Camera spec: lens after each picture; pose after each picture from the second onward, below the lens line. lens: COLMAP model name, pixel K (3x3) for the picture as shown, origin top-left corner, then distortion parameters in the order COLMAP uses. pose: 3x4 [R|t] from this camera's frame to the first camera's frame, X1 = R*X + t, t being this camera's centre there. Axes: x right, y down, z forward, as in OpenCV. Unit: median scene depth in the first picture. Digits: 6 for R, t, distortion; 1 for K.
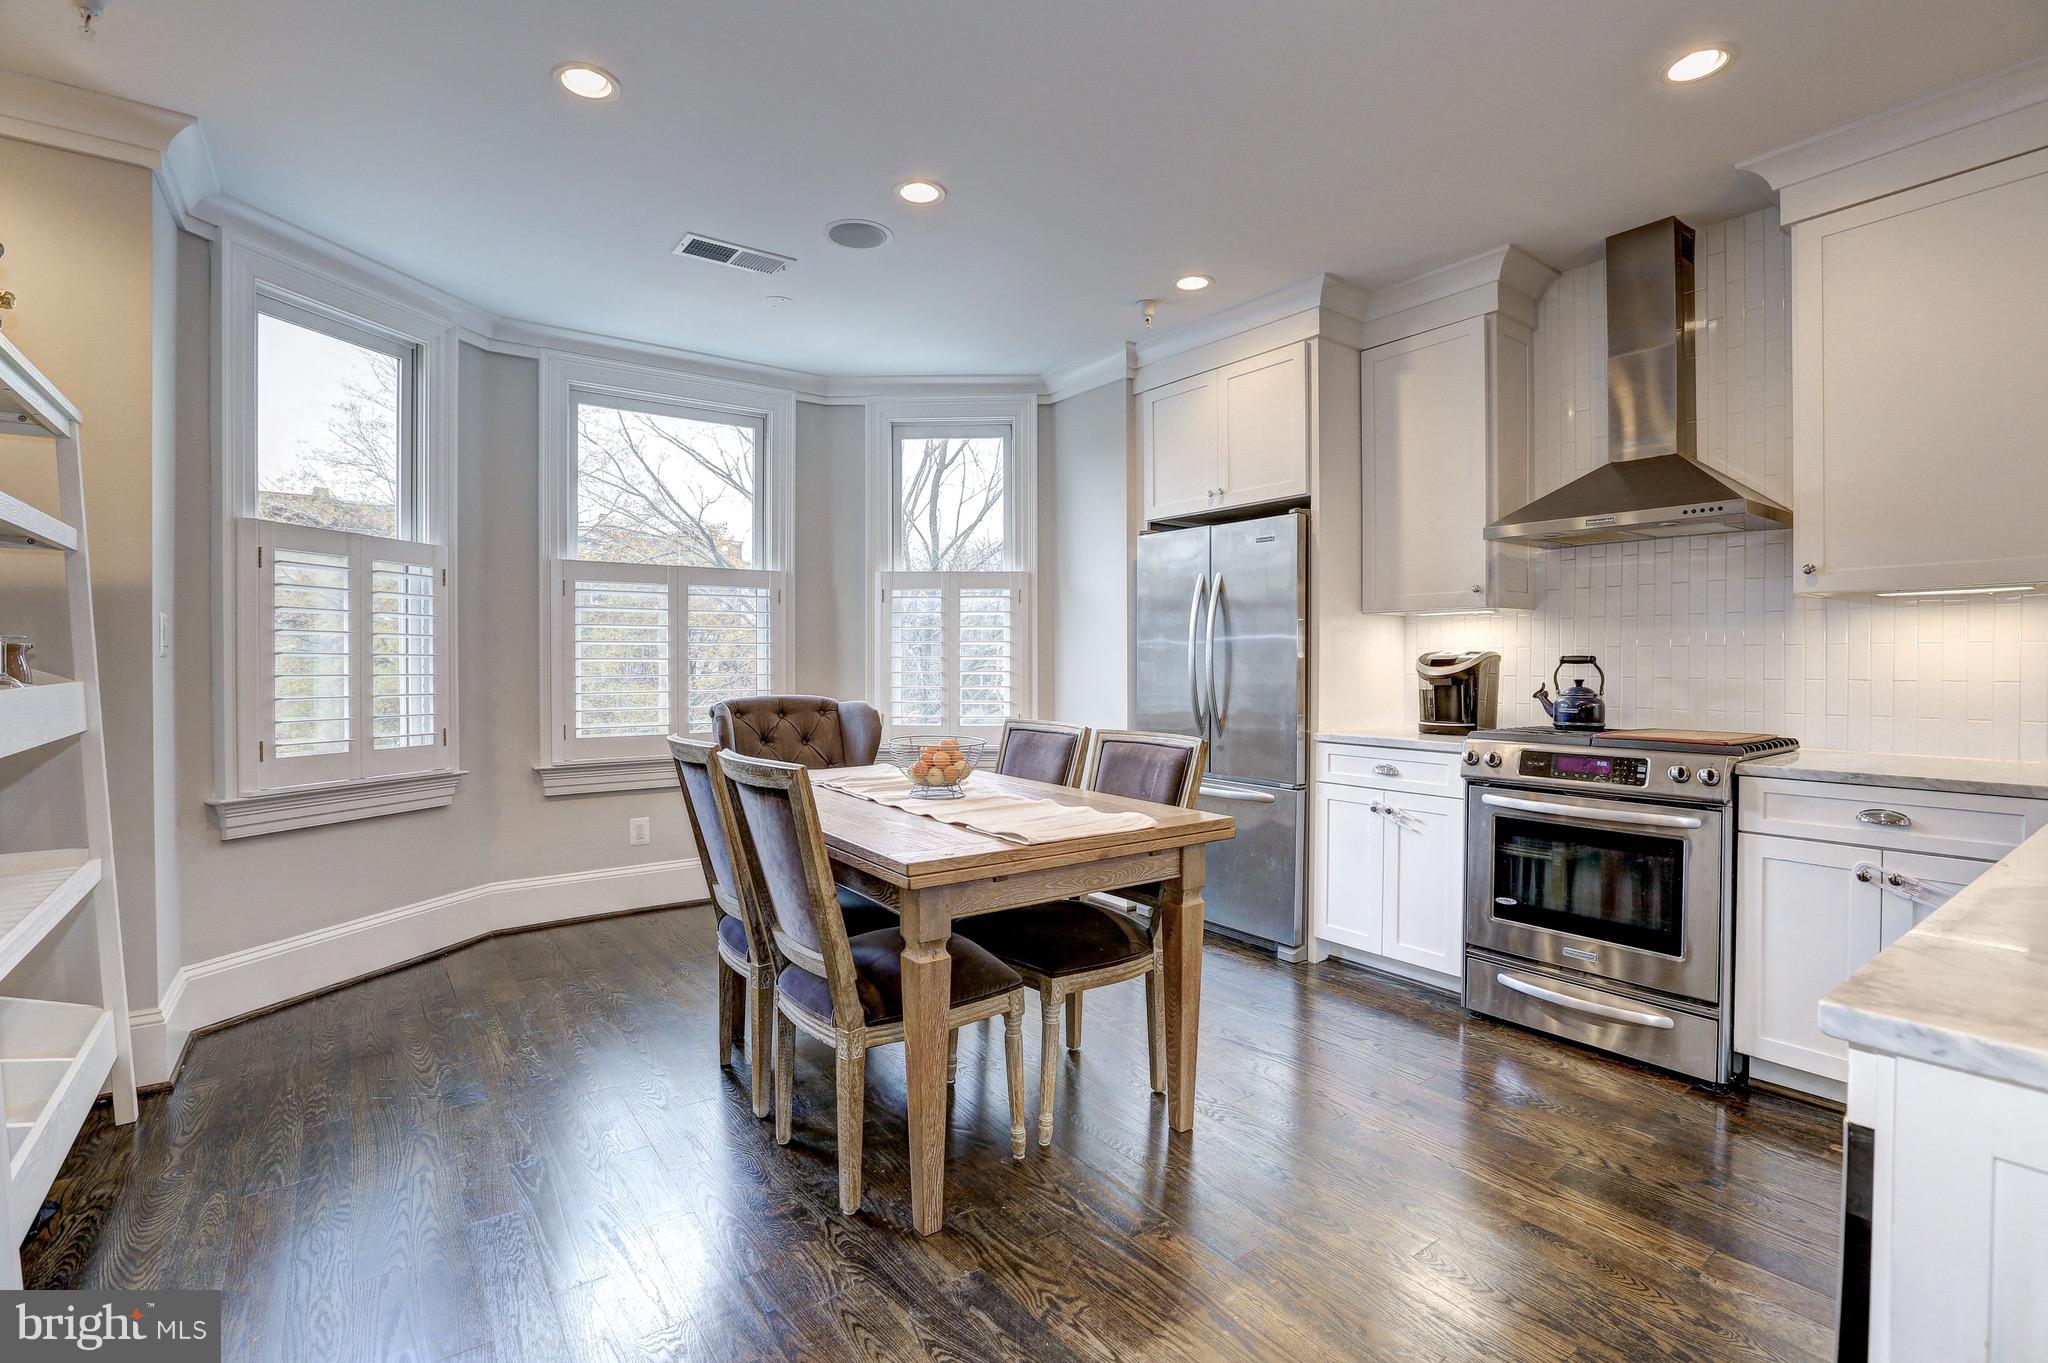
lens RADIAL K [[932.3, 0, 980.6], [0, 932.3, 665.5], [0, 0, 1]] dist [-0.036563, 0.006277]
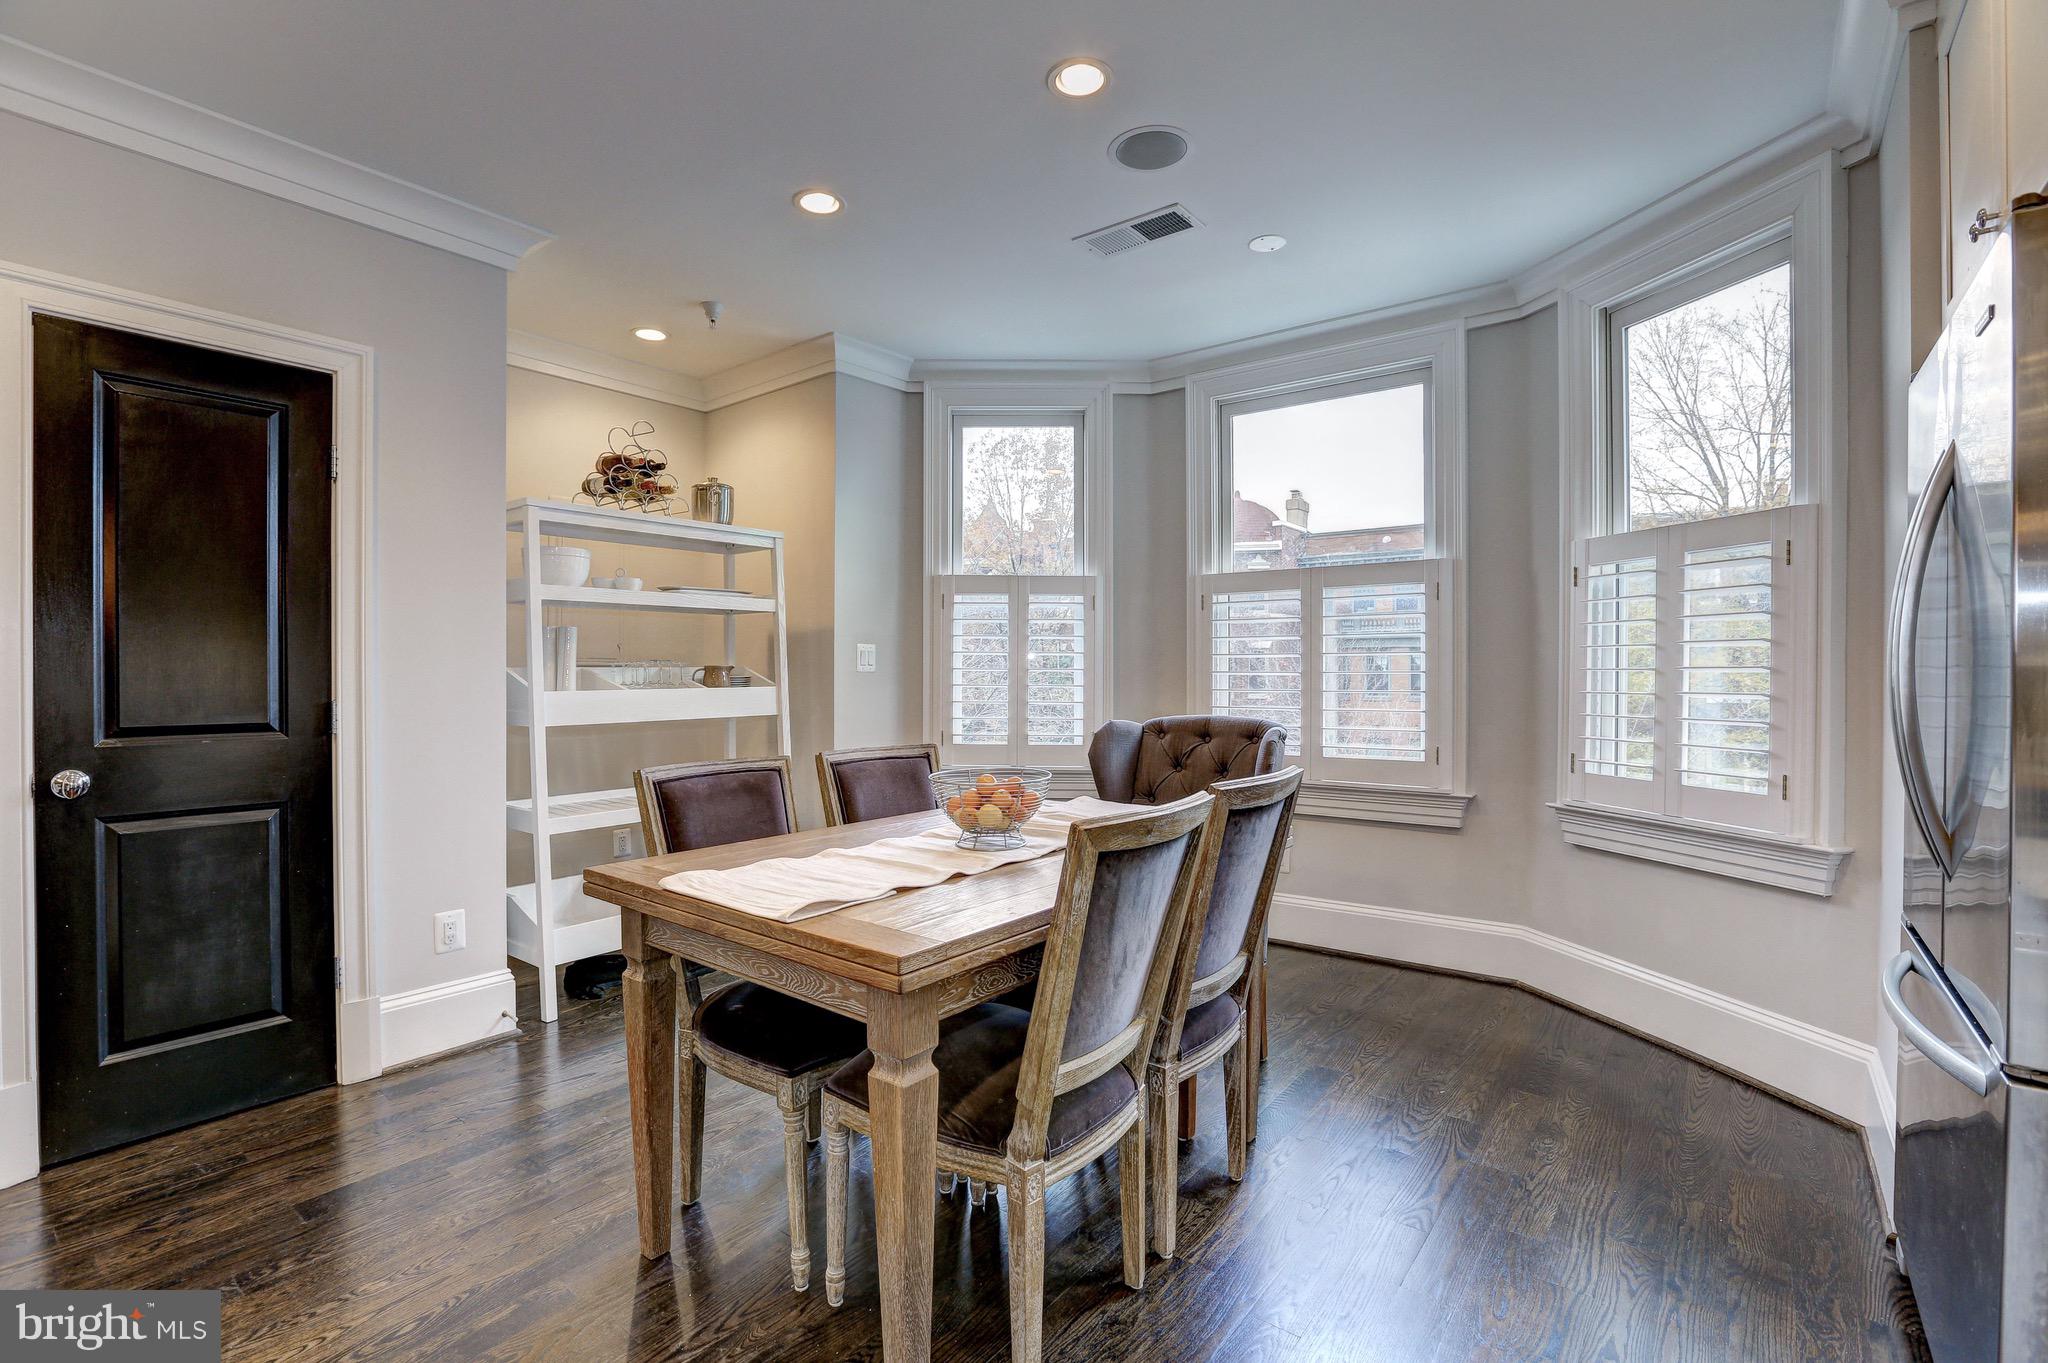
lens RADIAL K [[932.3, 0, 1053.4], [0, 932.3, 674.6], [0, 0, 1]] dist [-0.036563, 0.006277]
pose [[0.308515, -0.000378, -0.951219, 0.589751], [-0.005464, 0.999983, -0.002170, -0.002098], [0.951204, 0.005867, 0.308508, 0.653459]]
